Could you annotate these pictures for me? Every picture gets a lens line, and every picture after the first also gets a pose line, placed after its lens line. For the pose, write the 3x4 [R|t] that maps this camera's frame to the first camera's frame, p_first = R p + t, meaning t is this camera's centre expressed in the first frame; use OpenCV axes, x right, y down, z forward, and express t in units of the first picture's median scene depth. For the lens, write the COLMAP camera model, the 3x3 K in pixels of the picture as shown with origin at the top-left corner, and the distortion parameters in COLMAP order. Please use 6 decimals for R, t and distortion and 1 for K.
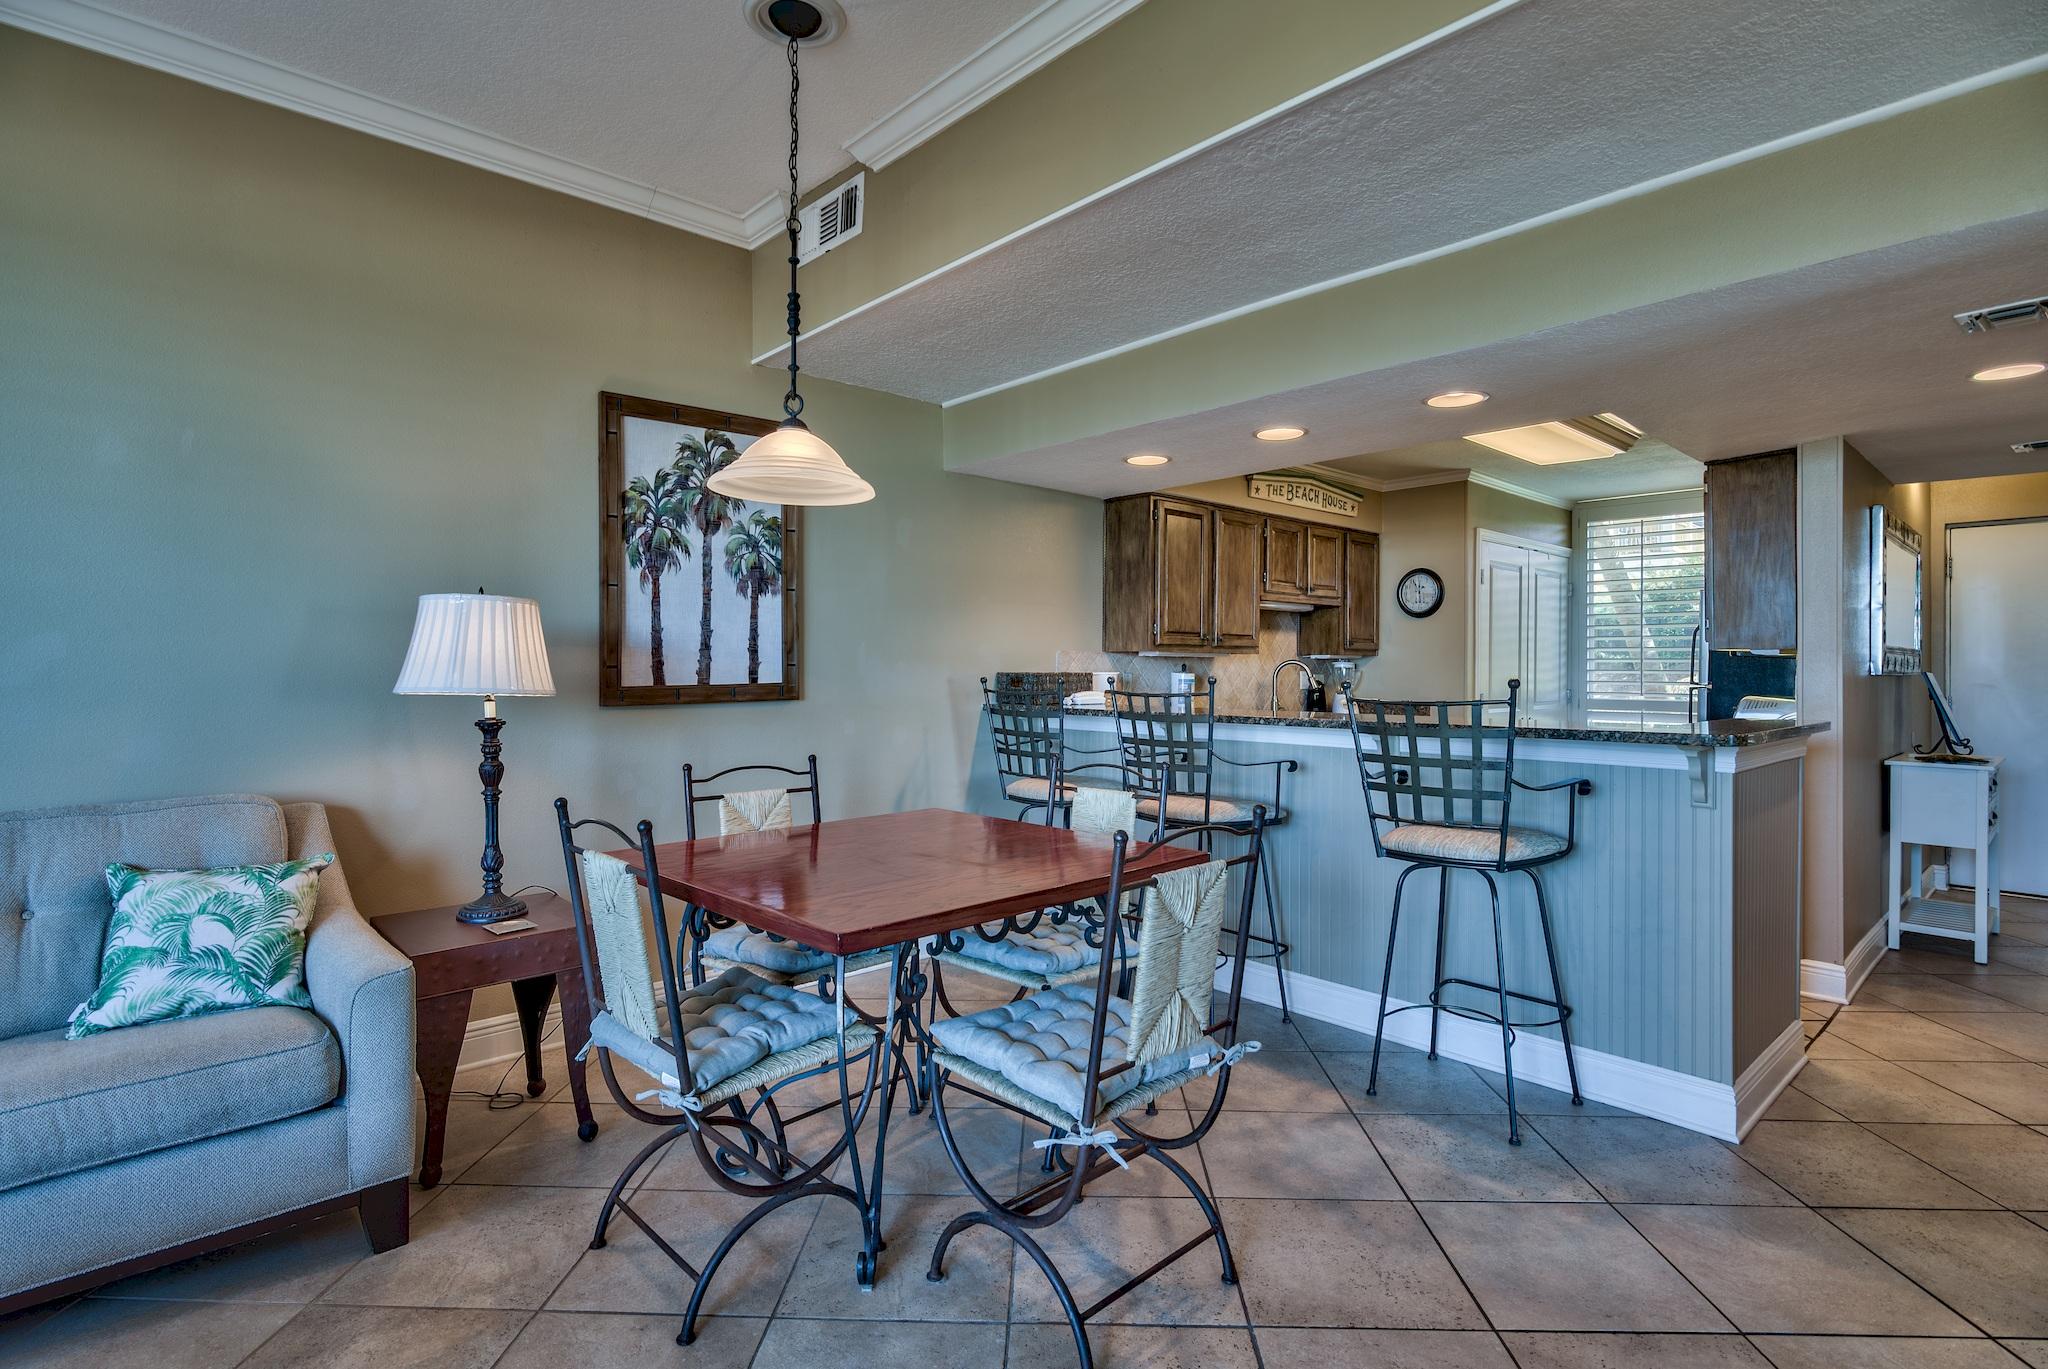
lens RADIAL K [[999.4, 0, 1007.2], [0, 999.4, 664.0], [0, 0, 1]] dist [0.000792, -0.000702]
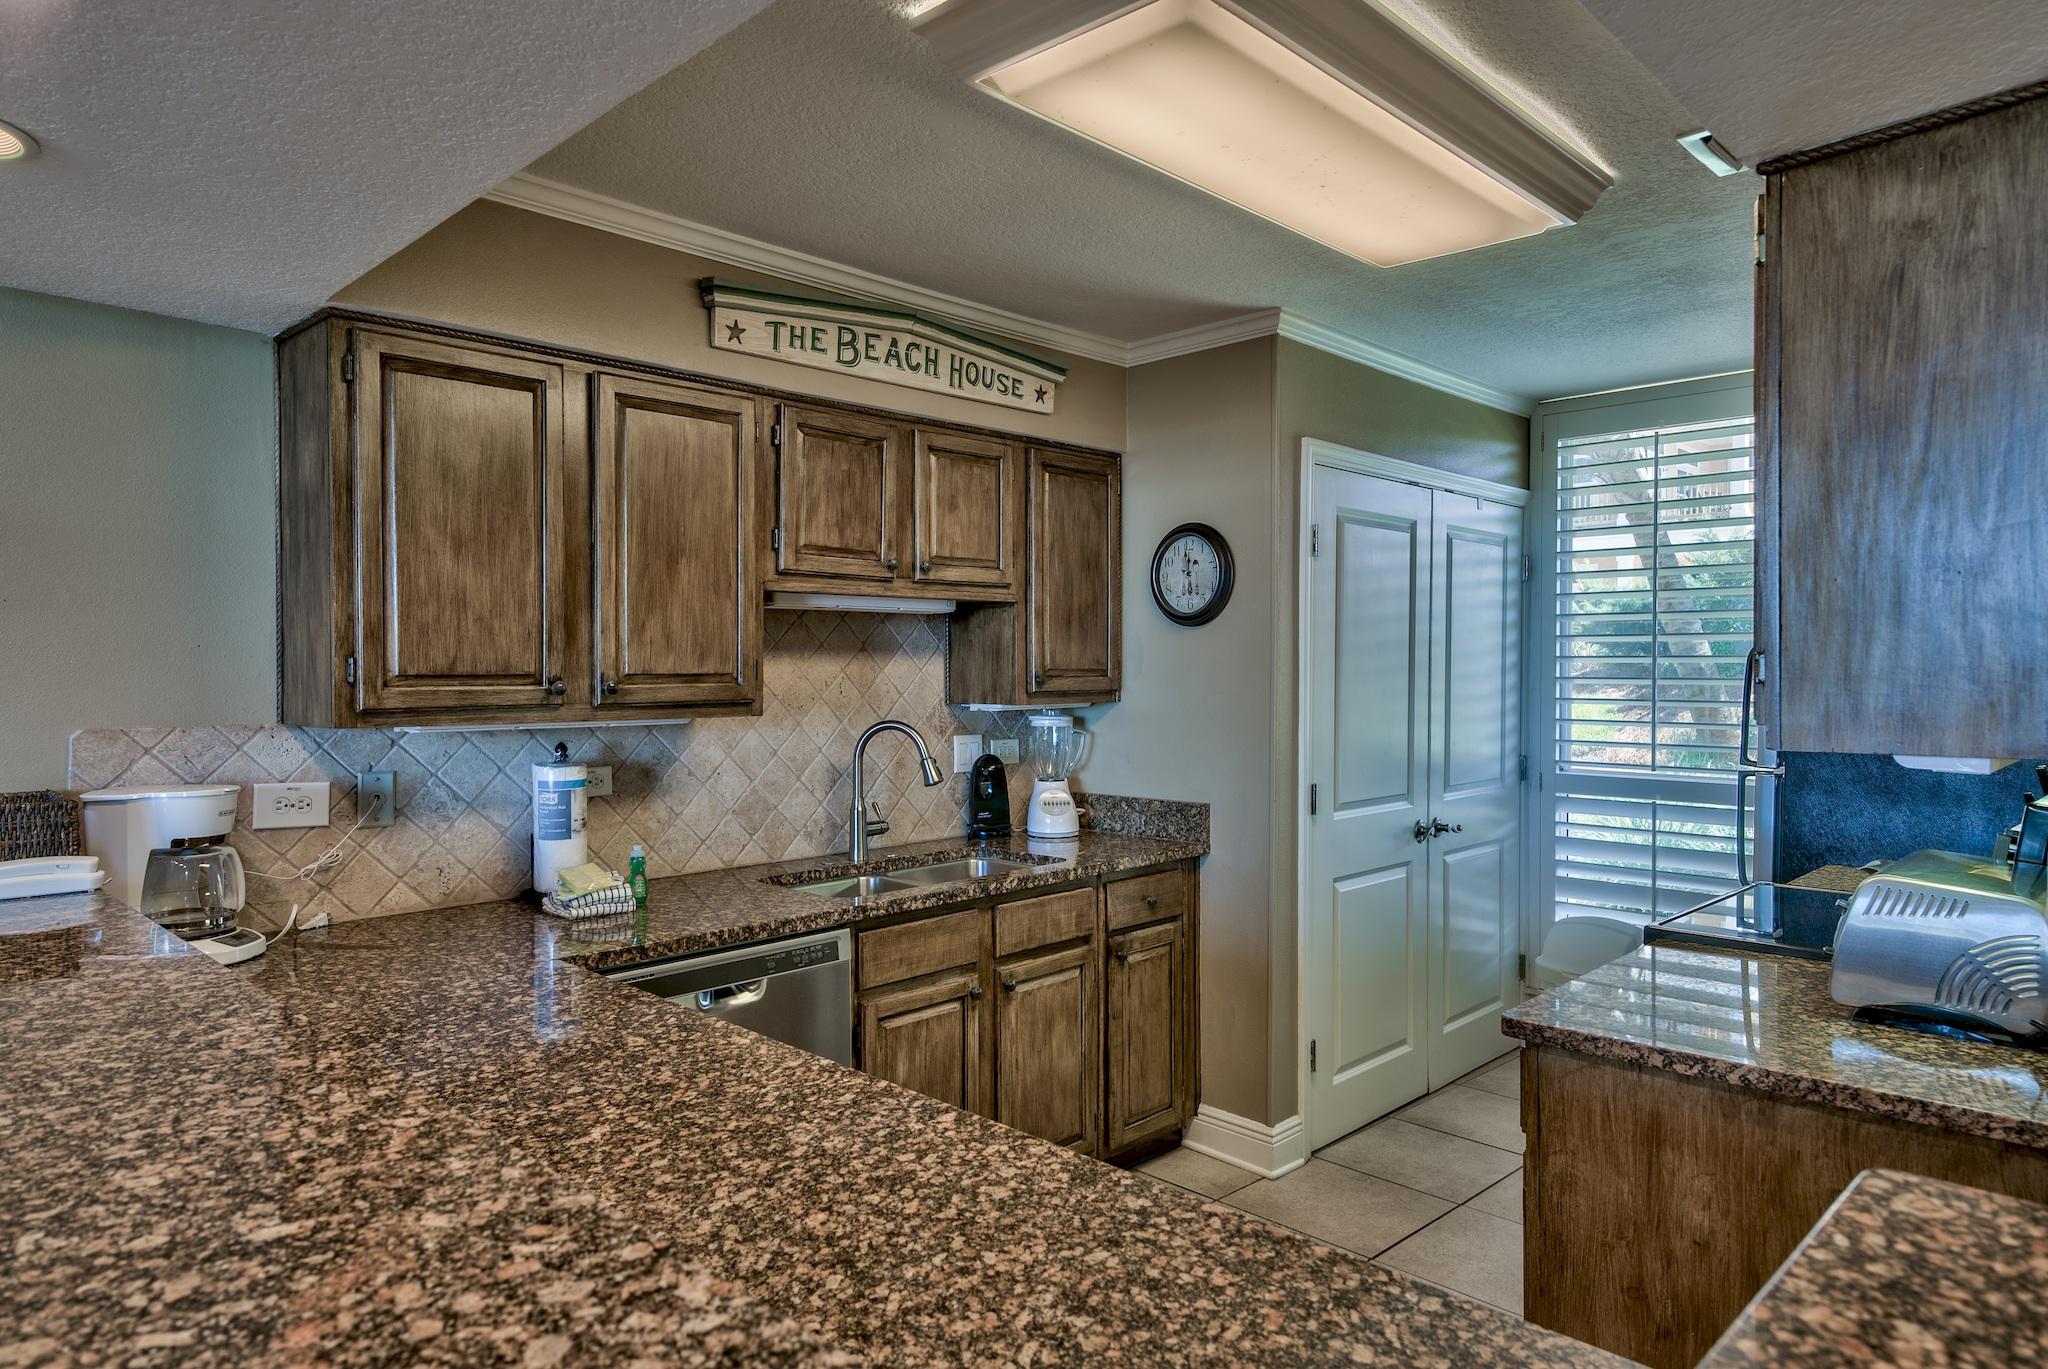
lens RADIAL K [[1226.8, 0, 993.1], [0, 1226.8, 678.7], [0, 0, 1]] dist [0.015144, 0.002587]
pose [[0.999289, -0.004605, 0.037418, 0.434648], [0.004090, 0.999896, 0.013823, -0.043437], [-0.037478, -0.013660, 0.999204, 0.606977]]
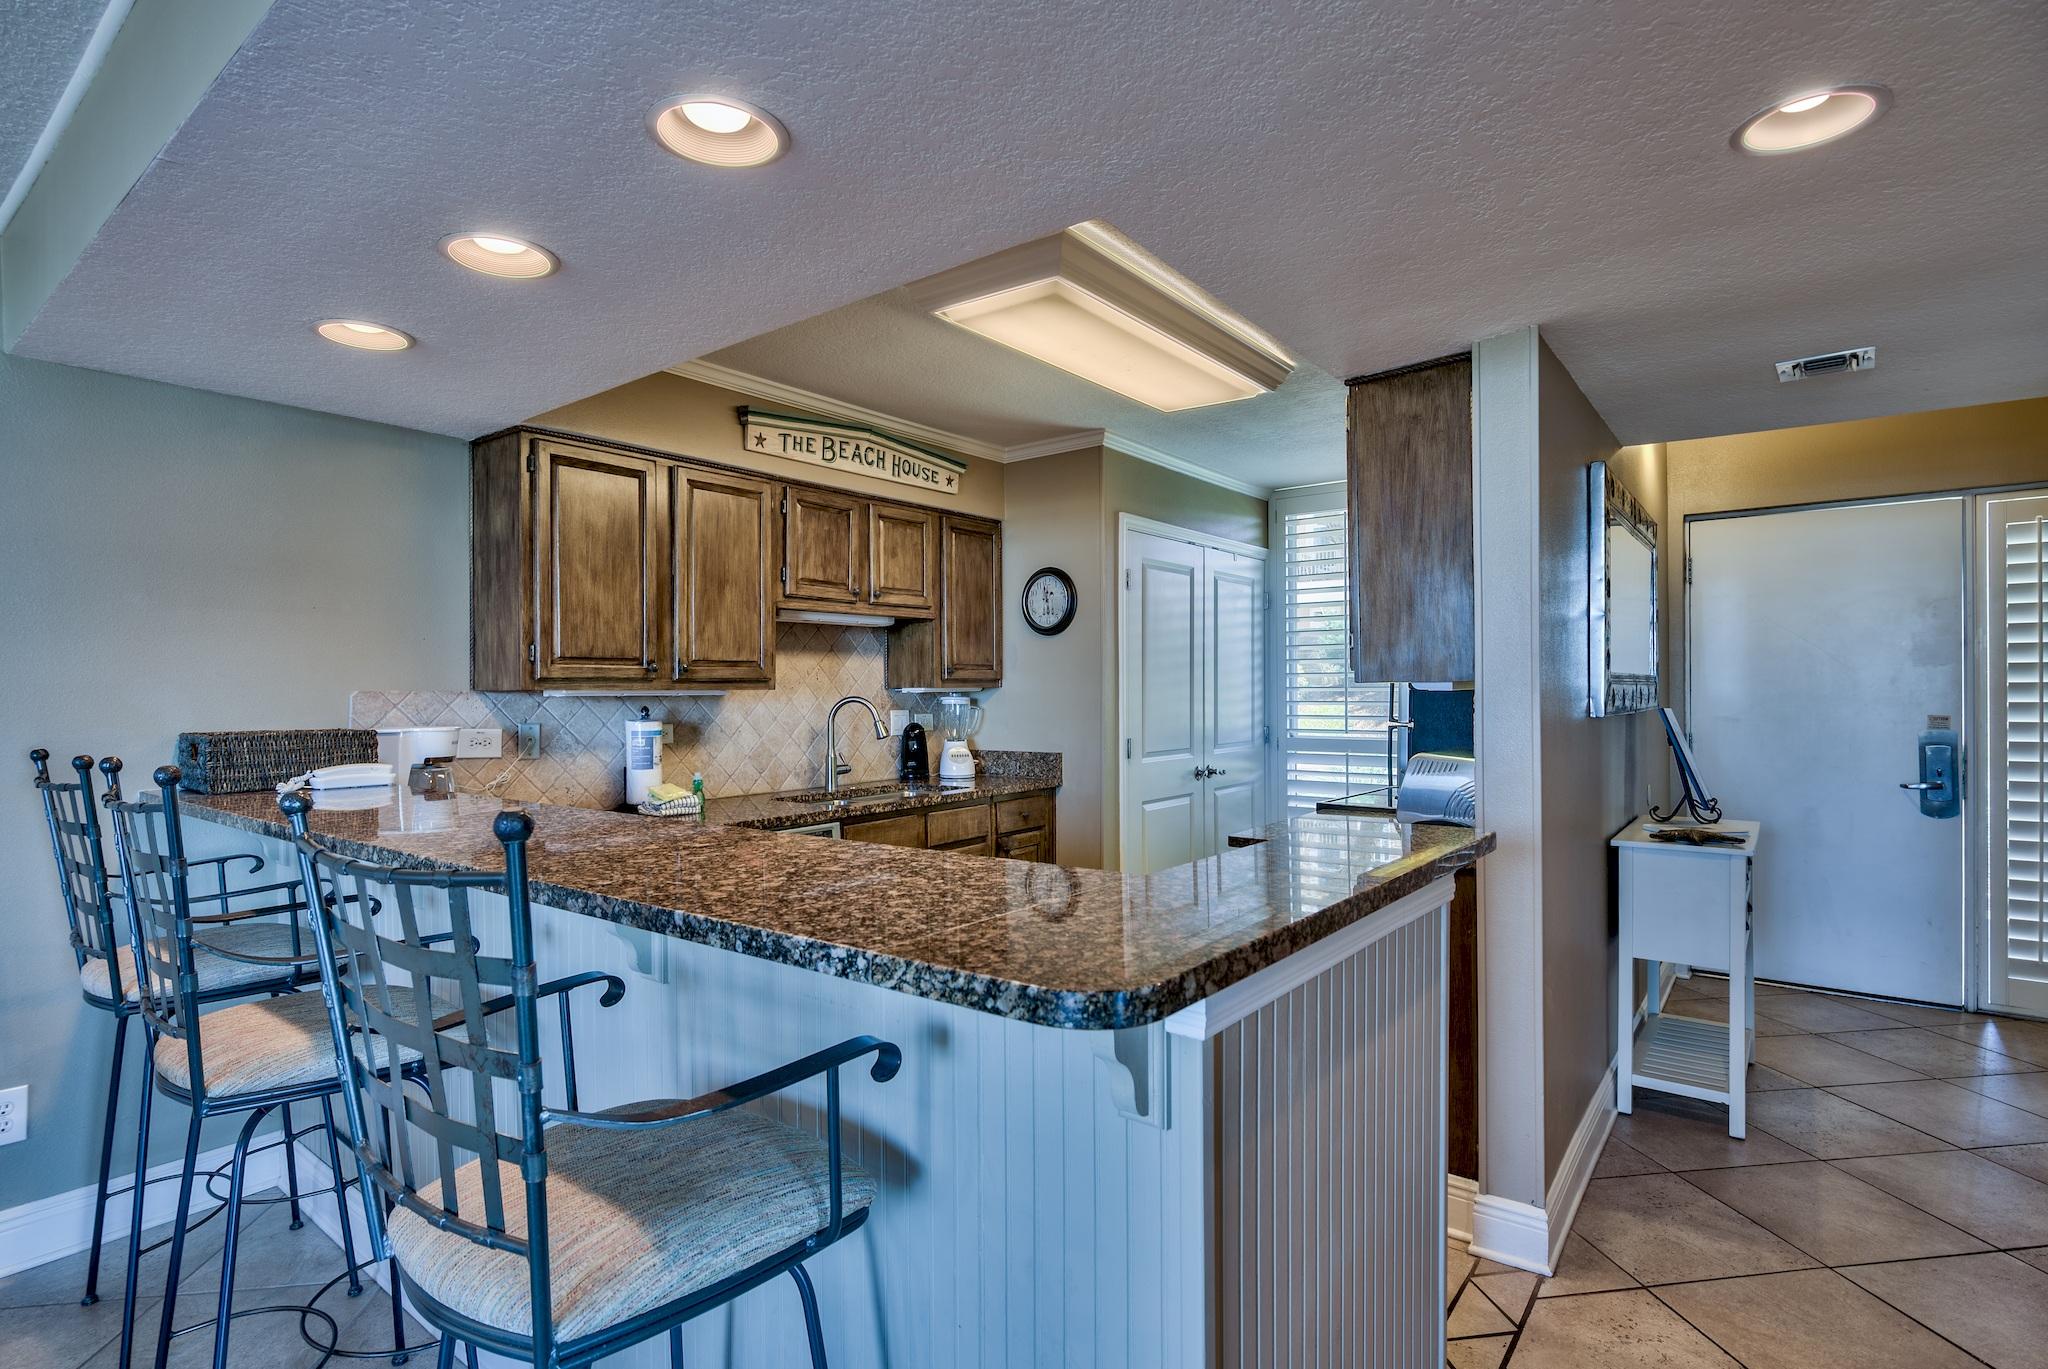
lens RADIAL K [[1009.1, 0, 994.5], [0, 1009.1, 689.9], [0, 0, 1]] dist [-0.002535, 0.000057]
pose [[0.987694, -0.010523, 0.156042, 0.380761], [0.010096, 0.999943, 0.003529, -0.014204], [-0.156070, -0.001910, 0.987744, 0.412875]]
